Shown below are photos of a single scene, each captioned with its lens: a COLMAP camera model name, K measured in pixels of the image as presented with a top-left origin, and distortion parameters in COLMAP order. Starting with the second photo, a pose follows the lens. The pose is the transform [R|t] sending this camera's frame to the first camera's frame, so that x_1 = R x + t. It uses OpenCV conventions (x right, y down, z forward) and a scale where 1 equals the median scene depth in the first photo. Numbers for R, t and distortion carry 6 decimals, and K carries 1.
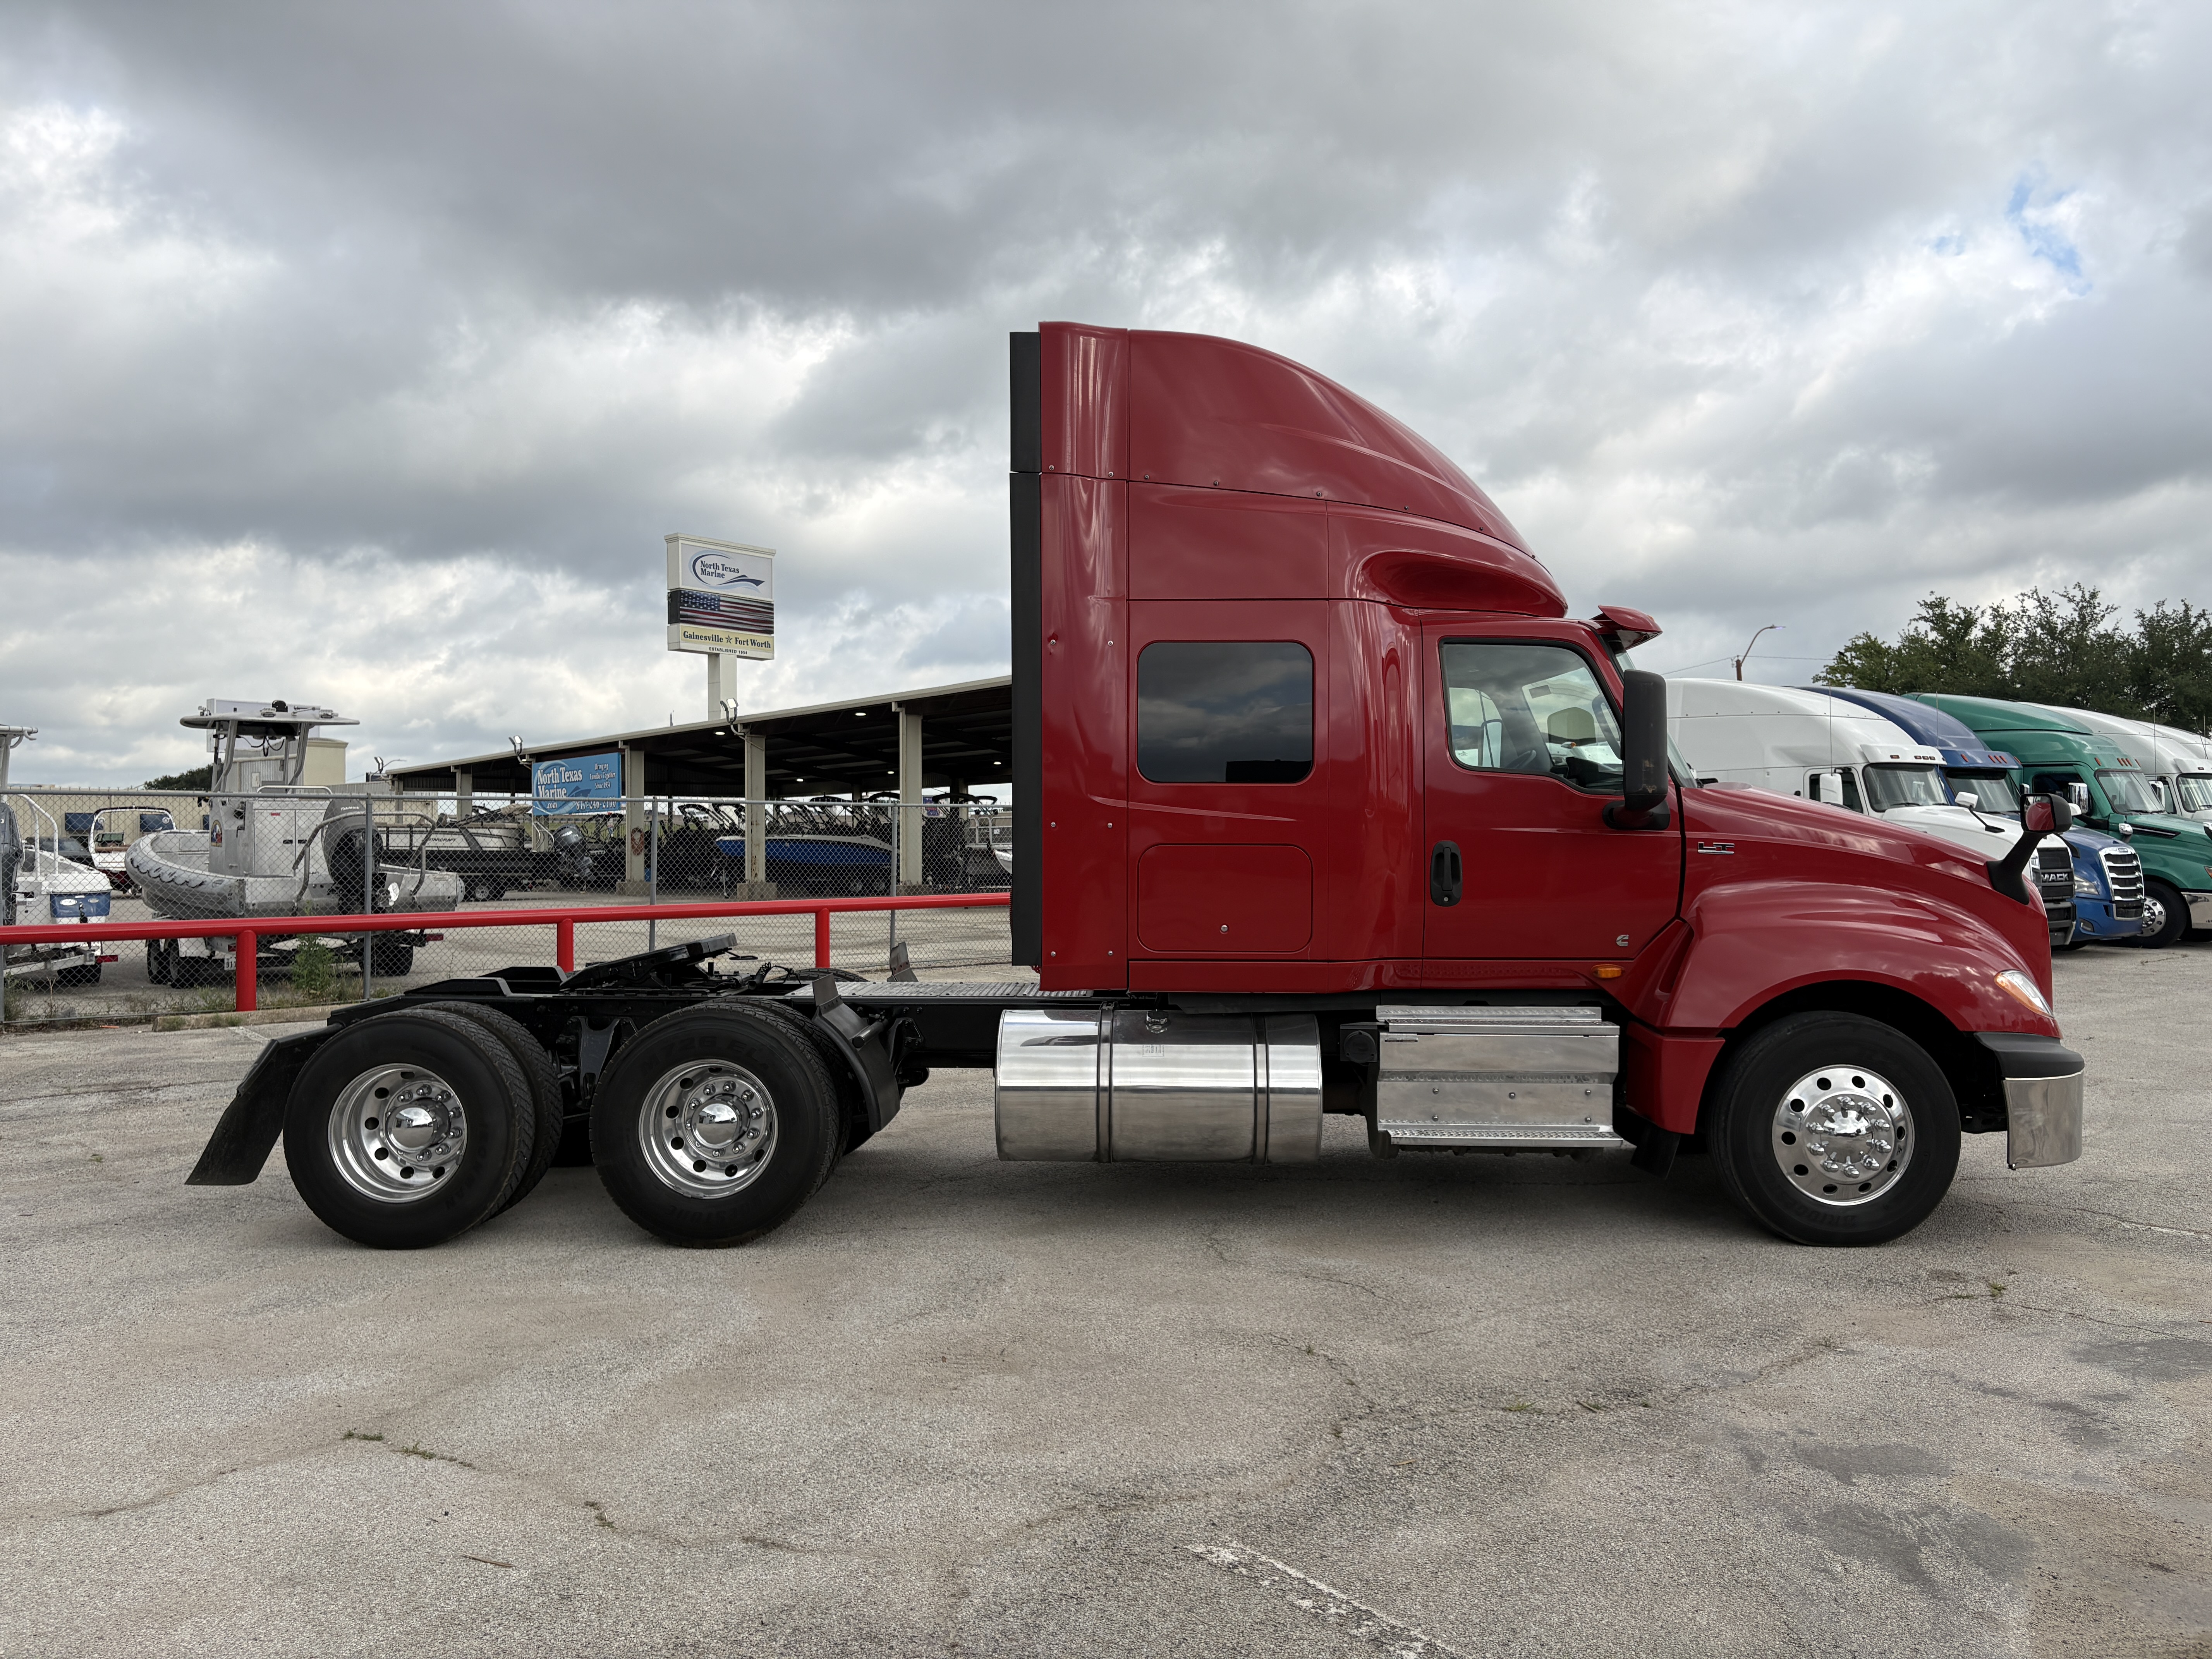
lens RADIAL K [[1735.0, 0, 1103.7], [0, 1735.0, 863.6], [0, 0, 1]] dist [-0.004550, 0.001146]
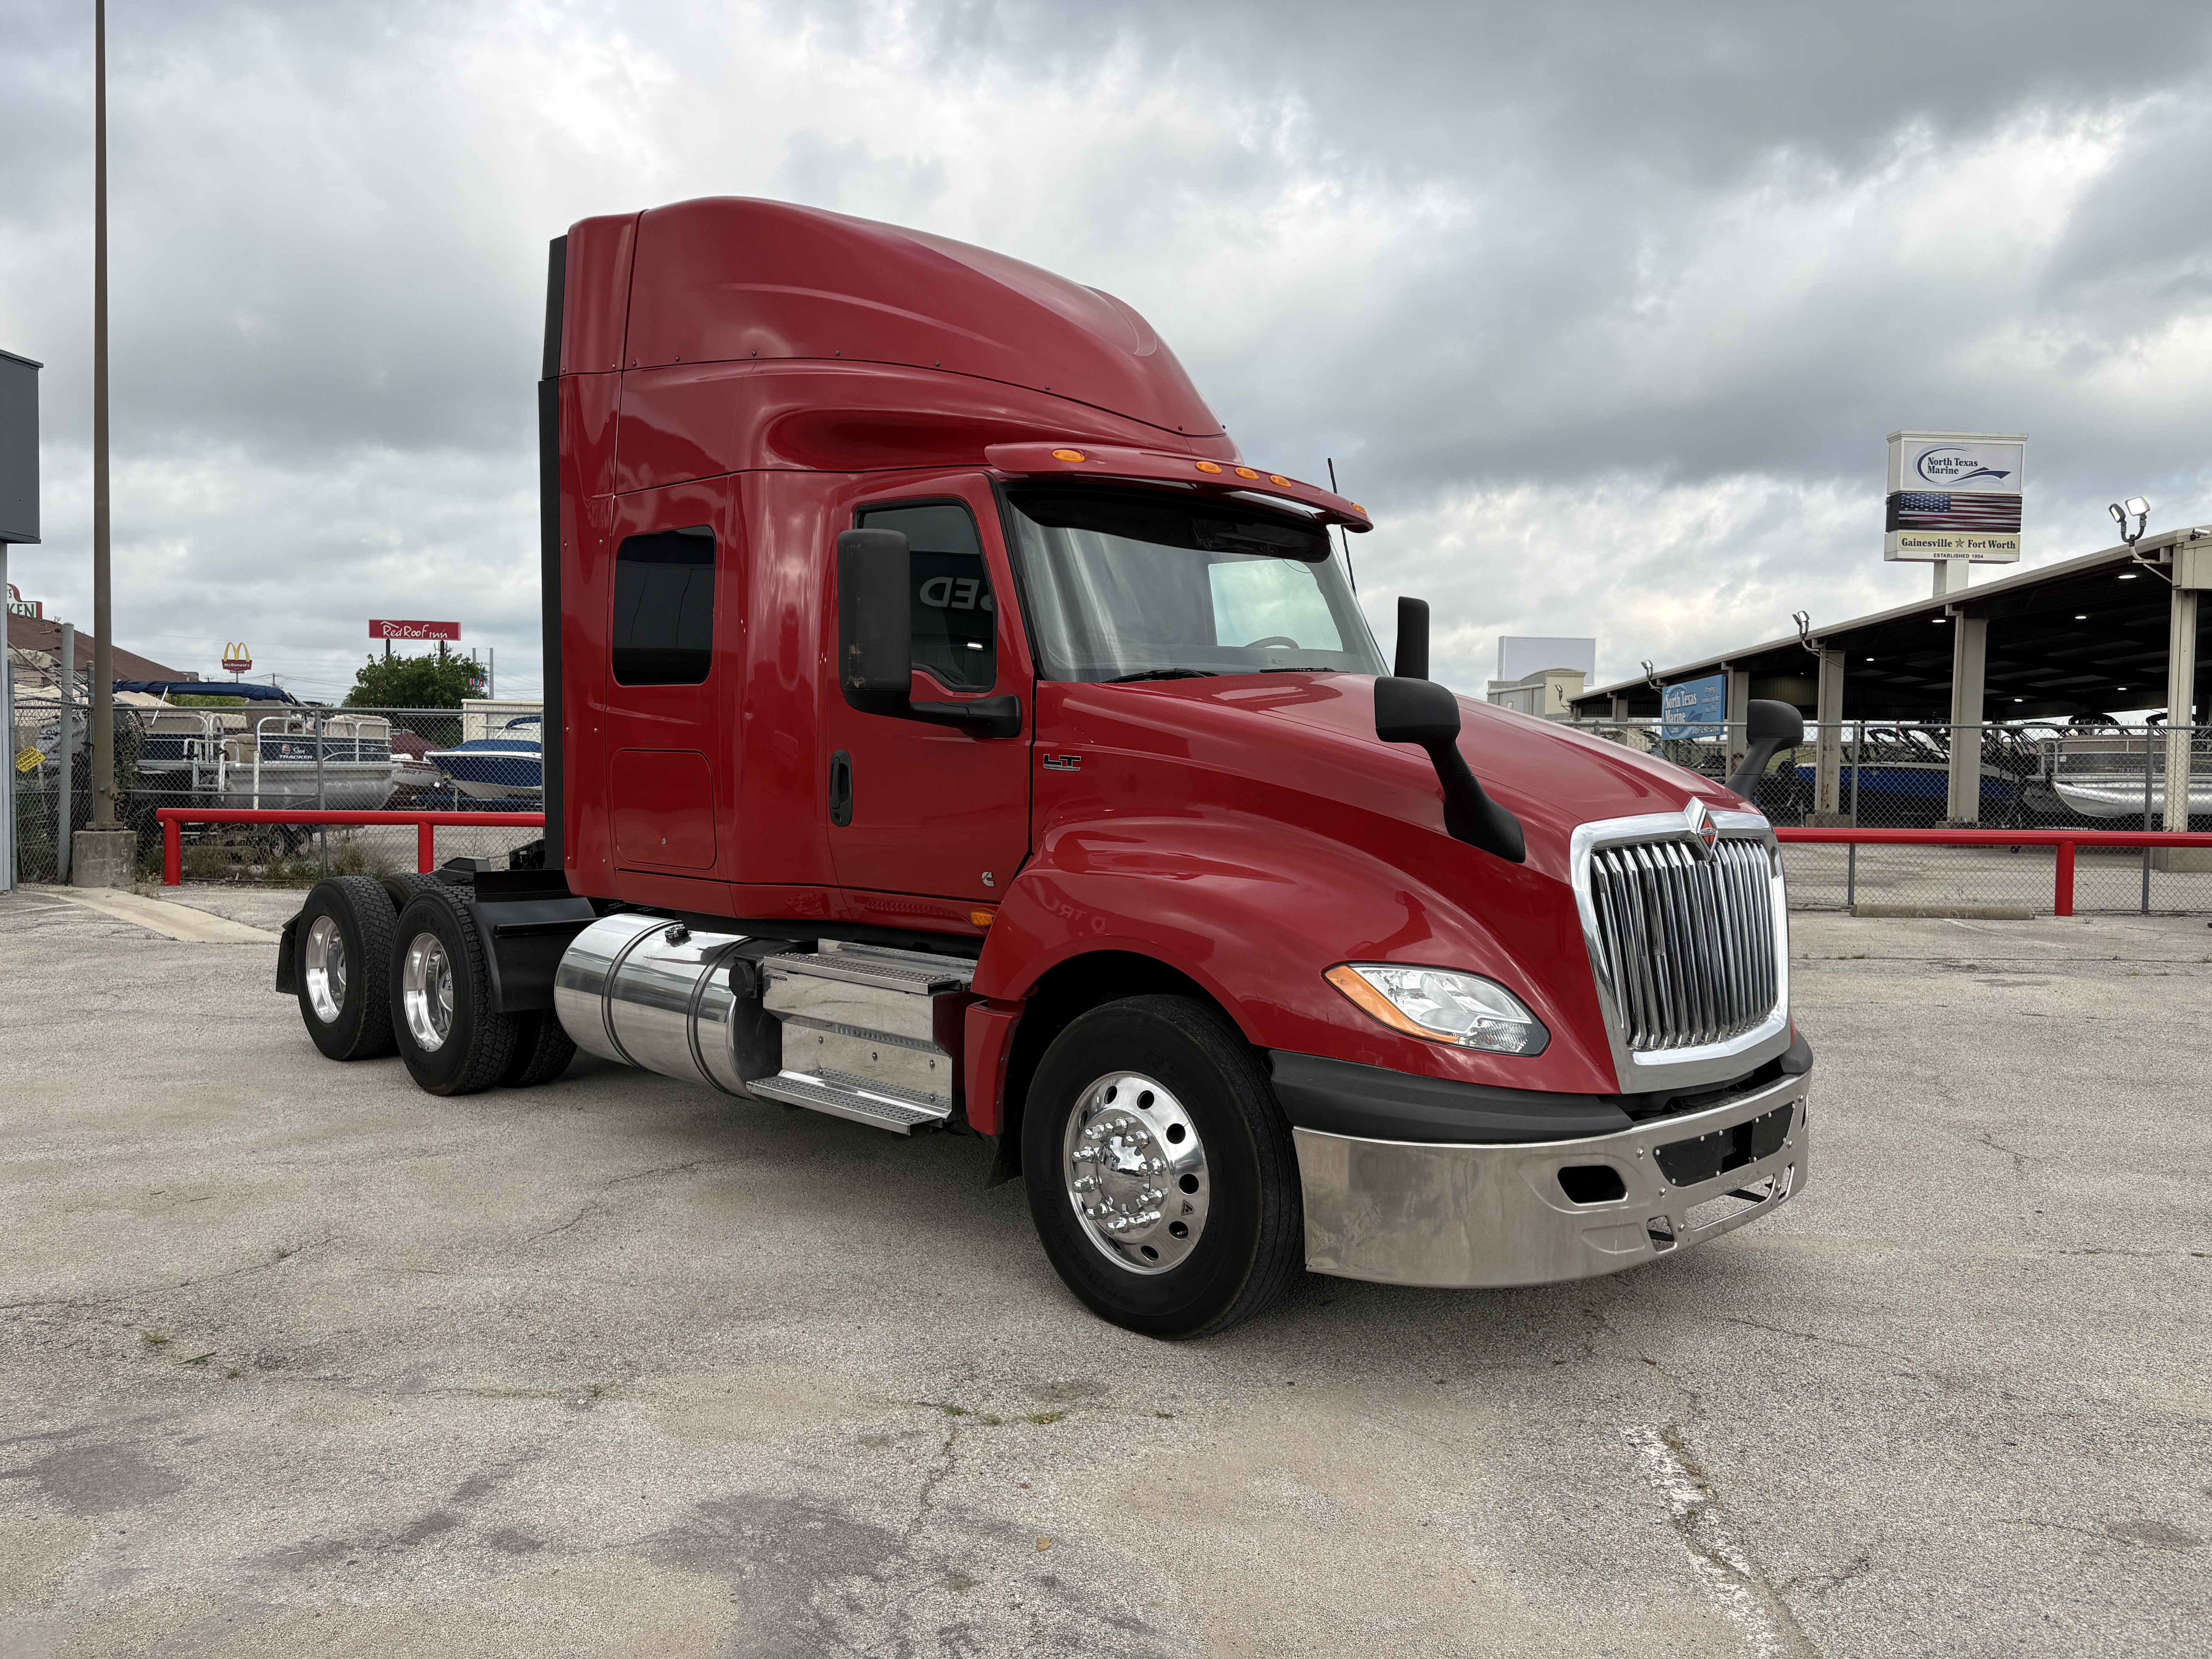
lens RADIAL K [[1706.0, 0, 1028.8], [0, 1706.0, 824.3], [0, 0, 1]] dist [-0.003834, 0.080651]
pose [[0.708291, 0.036115, -0.704996, 0.337441], [-0.022025, 0.999335, 0.029065, -0.001287], [0.705577, -0.005059, 0.708616, 0.184623]]
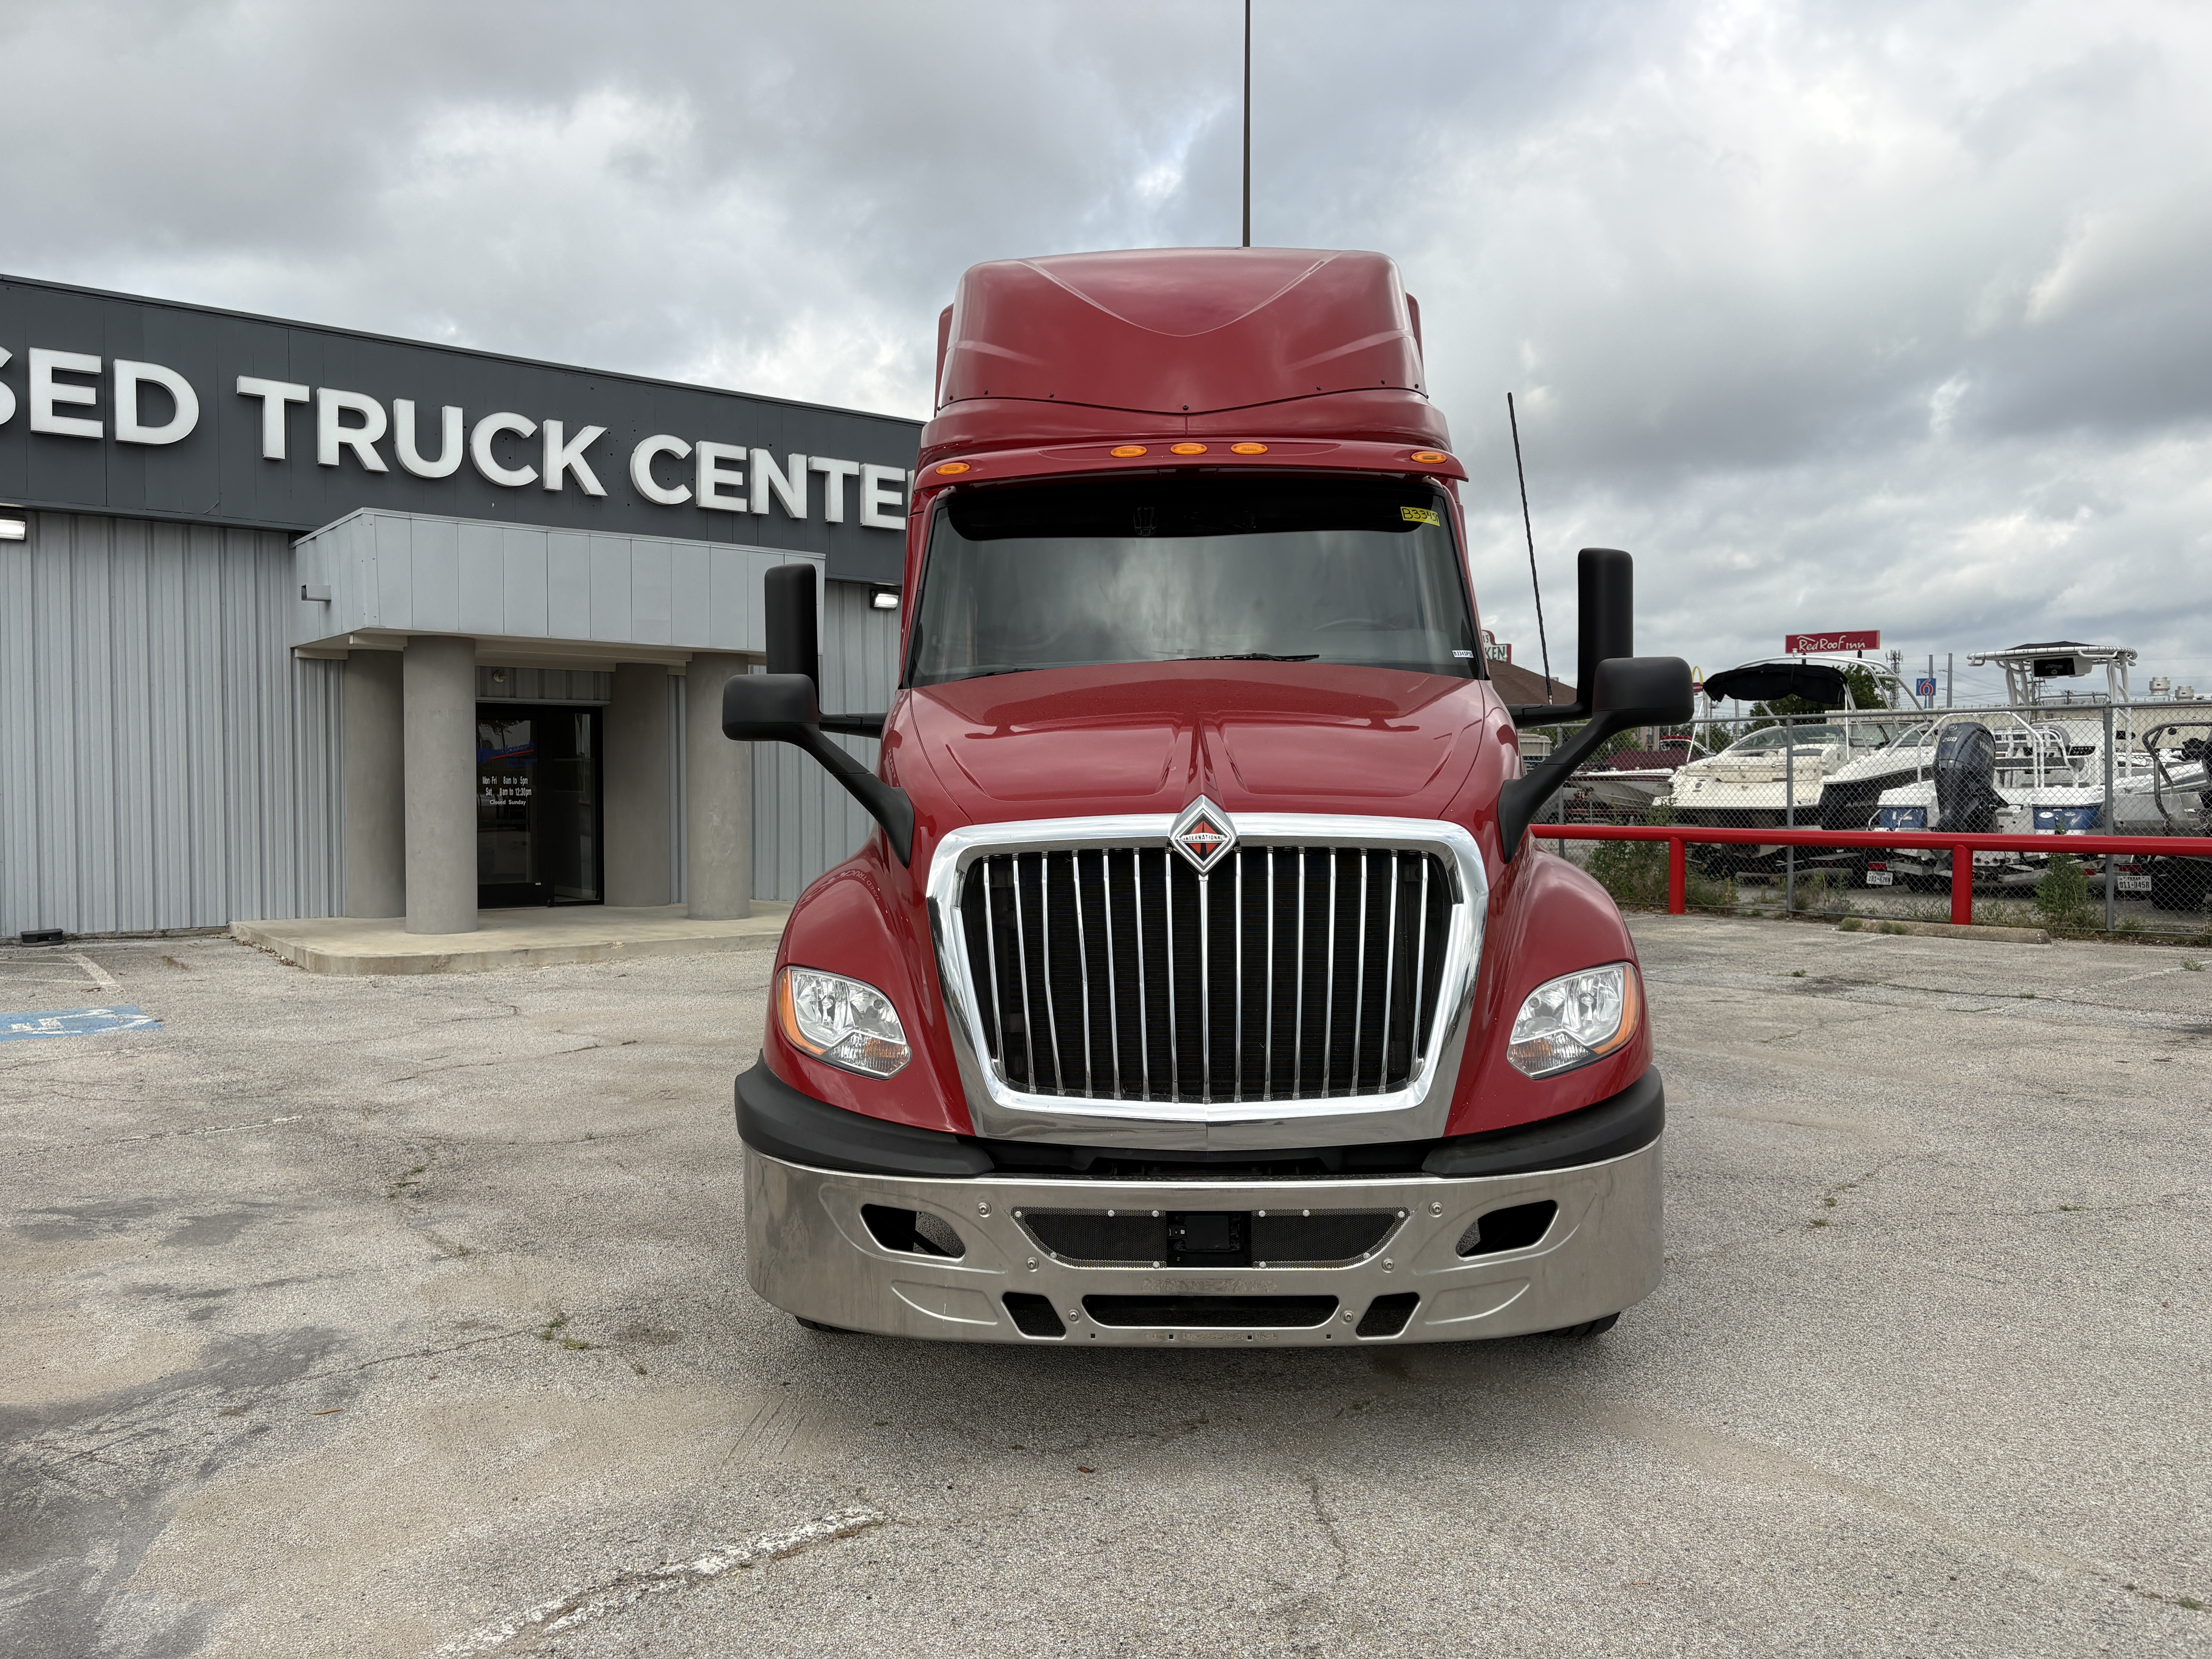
lens RADIAL K [[1615.8, 0, 1003.8], [0, 1615.8, 820.4], [0, 0, 1]] dist [0.034393, -0.004013]
pose [[-0.057428, 0.026819, -0.997989, 0.424211], [0.003115, 0.999639, 0.026684, -0.002328], [0.998345, -0.001577, -0.057491, 0.428783]]
